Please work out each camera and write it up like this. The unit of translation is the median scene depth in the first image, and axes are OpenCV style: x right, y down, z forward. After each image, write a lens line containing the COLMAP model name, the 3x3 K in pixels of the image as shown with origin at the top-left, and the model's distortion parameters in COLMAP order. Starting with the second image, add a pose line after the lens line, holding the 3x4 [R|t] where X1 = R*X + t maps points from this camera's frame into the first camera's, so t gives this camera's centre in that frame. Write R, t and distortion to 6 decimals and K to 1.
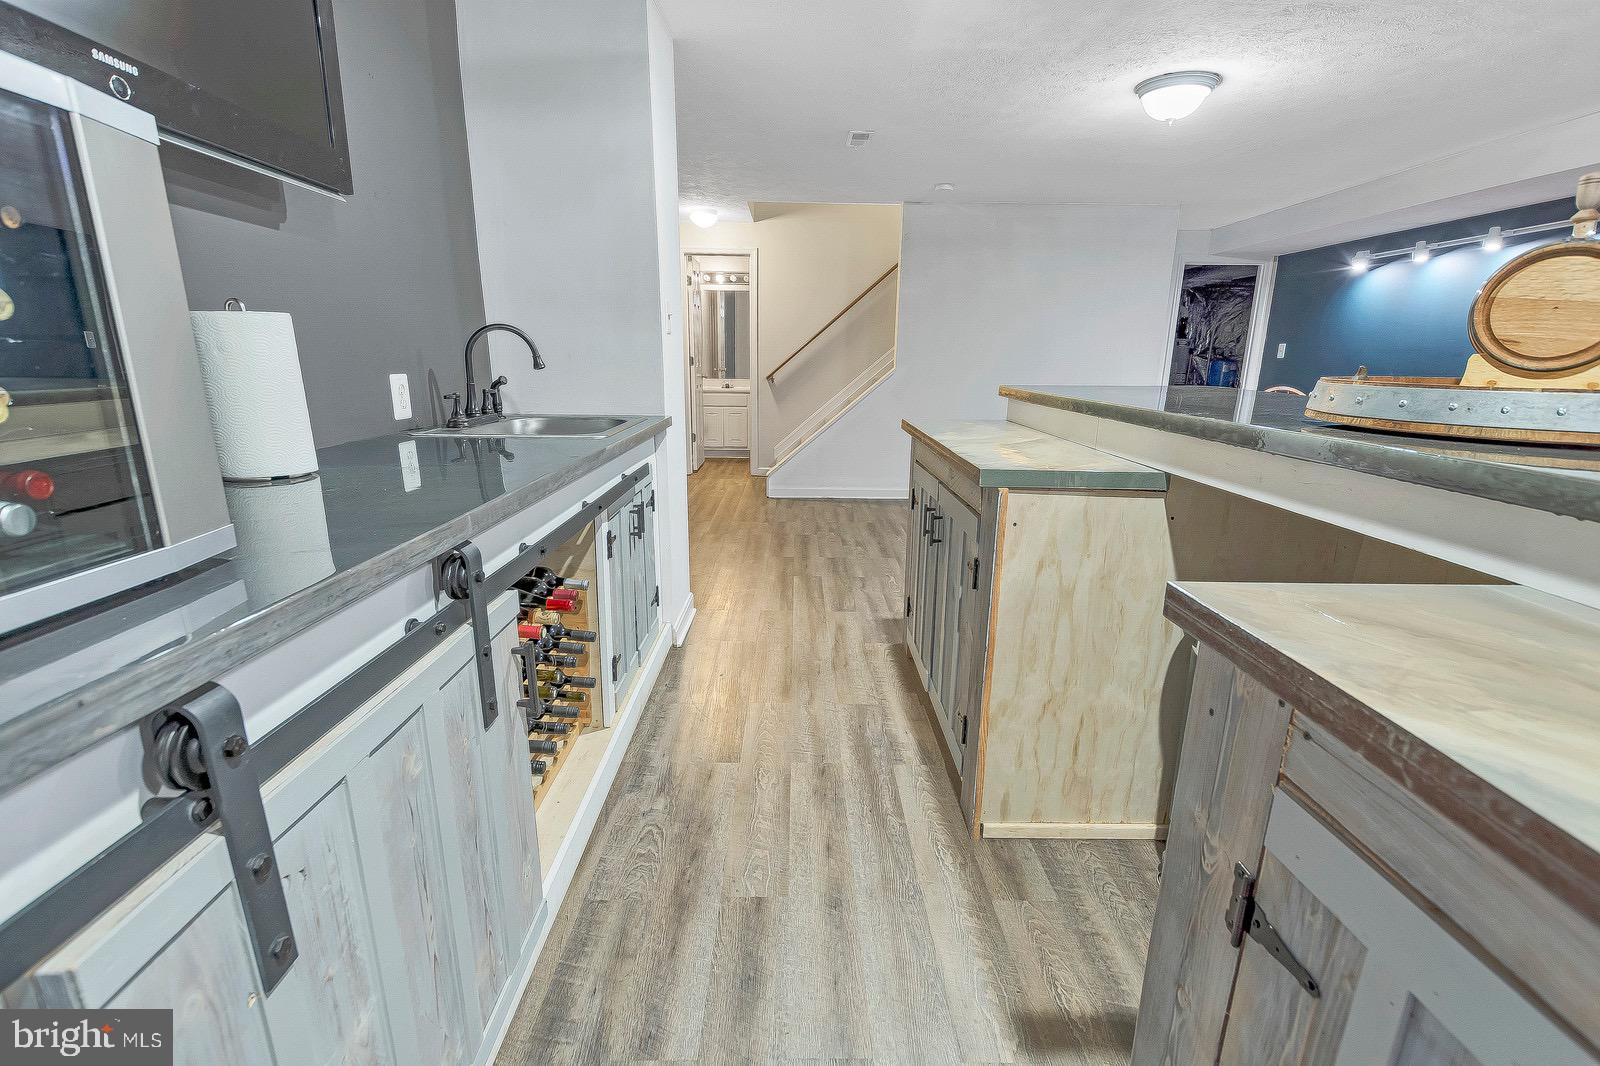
lens RADIAL K [[708.4, 0, 796.4], [0, 708.4, 546.4], [0, 0, 1]] dist [0.007924, -0.004088]
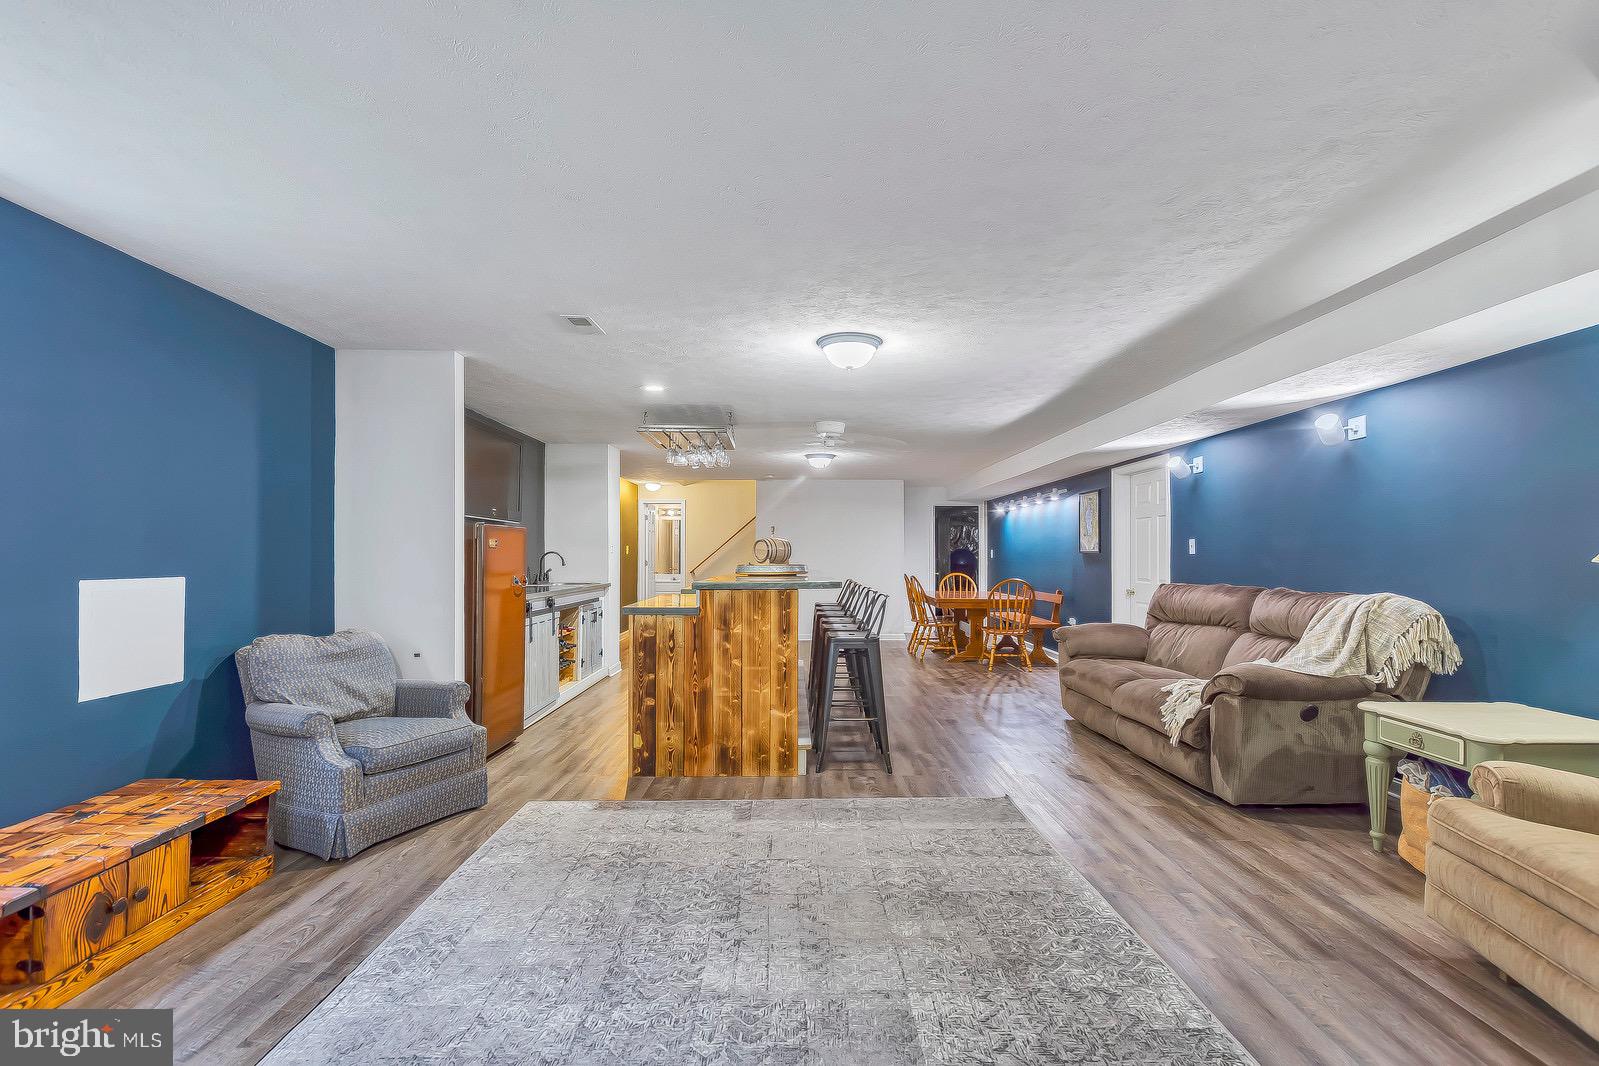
lens RADIAL K [[707.9, 0, 802.2], [0, 707.9, 549.5], [0, 0, 1]] dist [0.007924, -0.004088]
pose [[0.999787, -0.010951, 0.017482, 0.501258], [0.015276, 0.962546, -0.270686, 0.430436], [-0.013863, 0.270896, 0.962509, -1.619225]]
